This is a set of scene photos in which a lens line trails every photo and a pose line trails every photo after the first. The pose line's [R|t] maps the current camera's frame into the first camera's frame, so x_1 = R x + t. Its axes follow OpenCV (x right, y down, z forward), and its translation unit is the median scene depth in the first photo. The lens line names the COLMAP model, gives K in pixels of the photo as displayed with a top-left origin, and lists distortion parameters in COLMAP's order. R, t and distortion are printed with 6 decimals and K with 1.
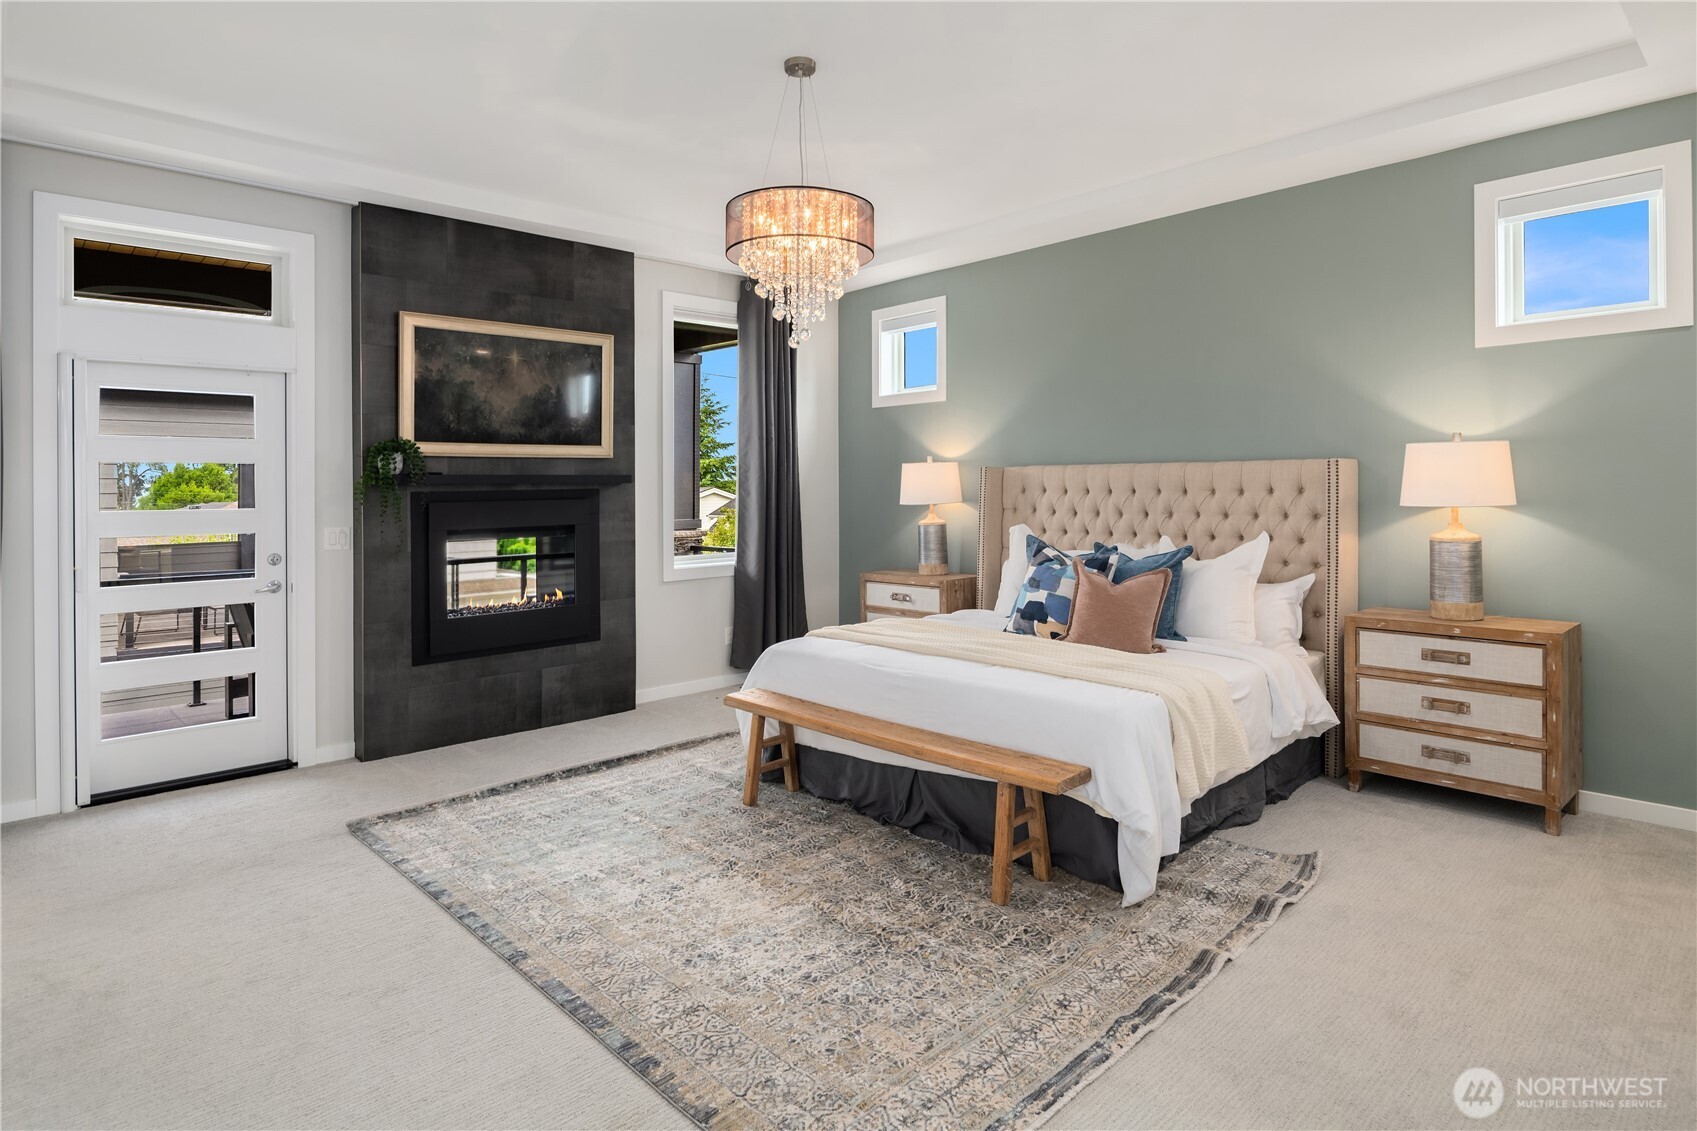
lens RADIAL K [[918.8, 0, 870.9], [0, 918.8, 489.2], [0, 0, 1]] dist [0.000367, -0.005520]
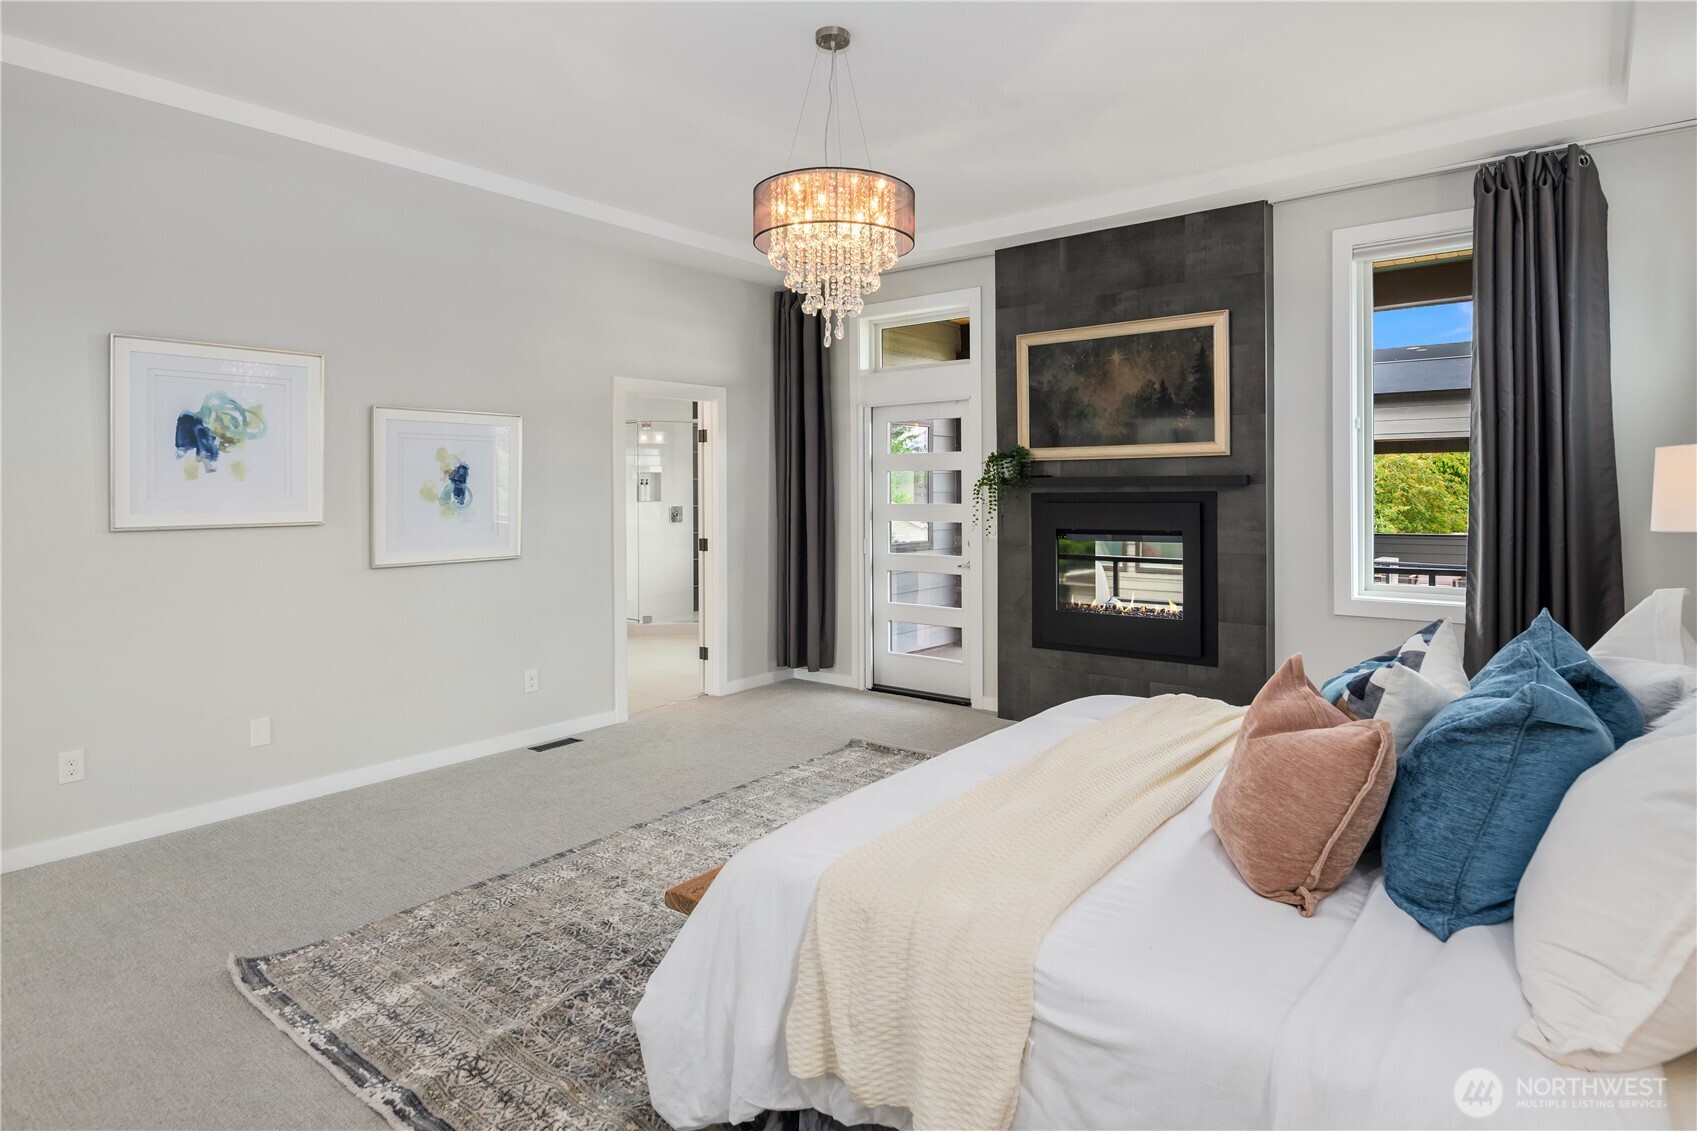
lens RADIAL K [[918.8, 0, 852.0], [0, 918.8, 483.8], [0, 0, 1]] dist [0.000367, -0.005520]
pose [[0.136745, 0.005573, -0.990591, 0.562703], [0.001147, 0.999983, 0.005784, -0.014209], [0.990606, -0.001927, 0.136736, 0.600310]]
